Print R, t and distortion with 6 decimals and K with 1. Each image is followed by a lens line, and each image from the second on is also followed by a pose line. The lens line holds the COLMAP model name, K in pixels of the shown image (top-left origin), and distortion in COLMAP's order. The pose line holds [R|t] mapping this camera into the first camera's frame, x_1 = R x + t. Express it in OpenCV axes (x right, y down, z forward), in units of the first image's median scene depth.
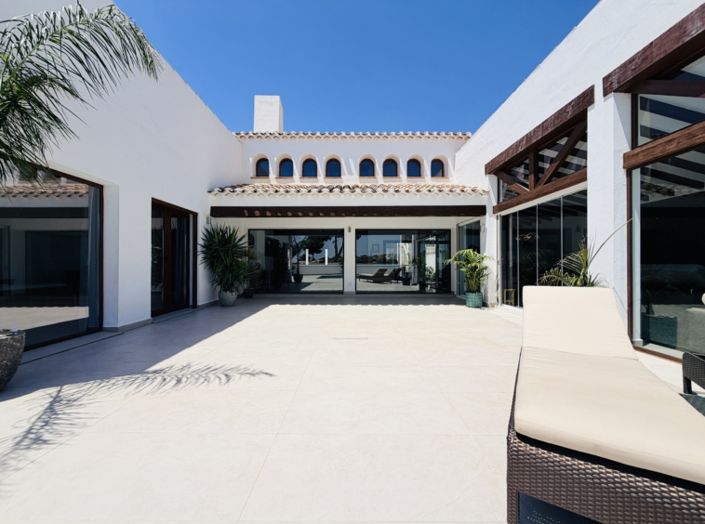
lens RADIAL K [[281.2, 0, 349.5], [0, 281.2, 262.5], [0, 0, 1]] dist [0.000603, -0.000134]
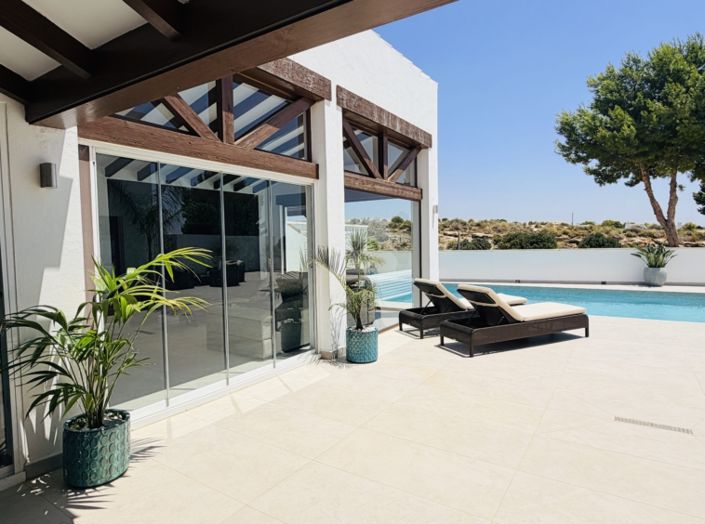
lens RADIAL K [[422.4, 0, 352.8], [0, 422.4, 262.1], [0, 0, 1]] dist [-0.001462, 0.000801]
pose [[-0.837646, -0.012050, 0.546080, 0.027654], [0.012880, 0.999043, 0.041802, -0.056463], [-0.546061, 0.042048, -0.836689, 1.231215]]
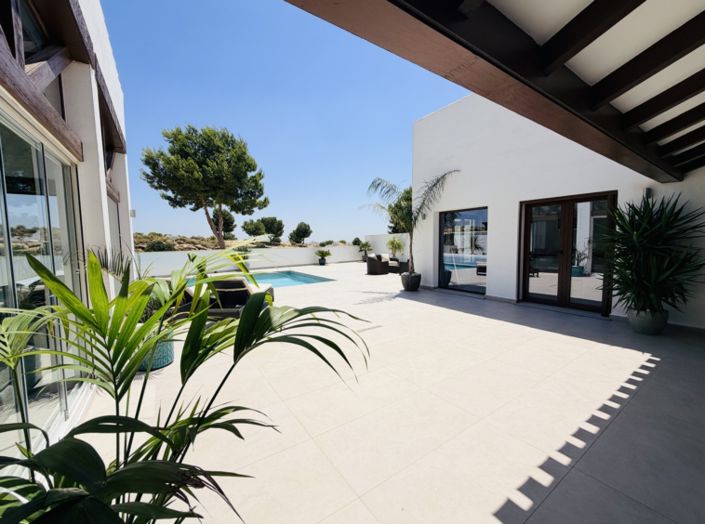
lens RADIAL K [[281.2, 0, 351.0], [0, 281.2, 261.2], [0, 0, 1]] dist [0.000603, -0.000134]
pose [[-0.831325, 0.051223, -0.553422, 0.424126], [0.019326, 0.997806, 0.063322, -0.049671], [0.555451, 0.041946, -0.830491, 1.173720]]
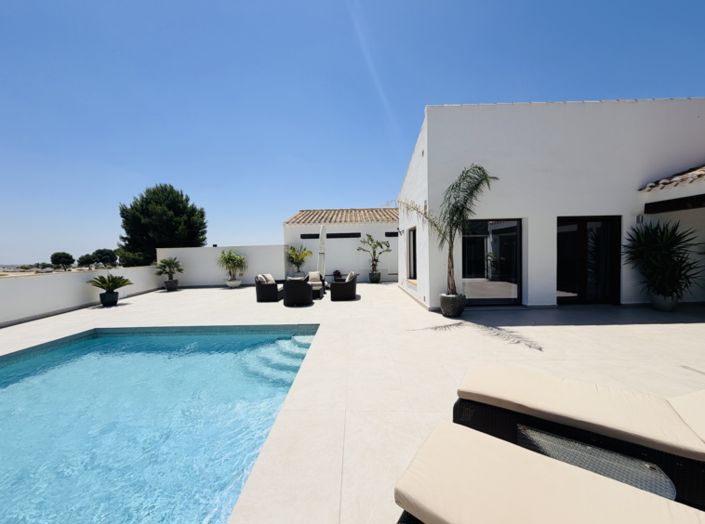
lens RADIAL K [[281.2, 0, 351.6], [0, 281.2, 265.0], [0, 0, 1]] dist [0.000603, -0.000134]
pose [[-0.014848, 0.044795, -0.998886, 0.493853], [0.030788, 0.998543, 0.044322, -0.065850], [0.999416, -0.030096, -0.016205, 0.014975]]
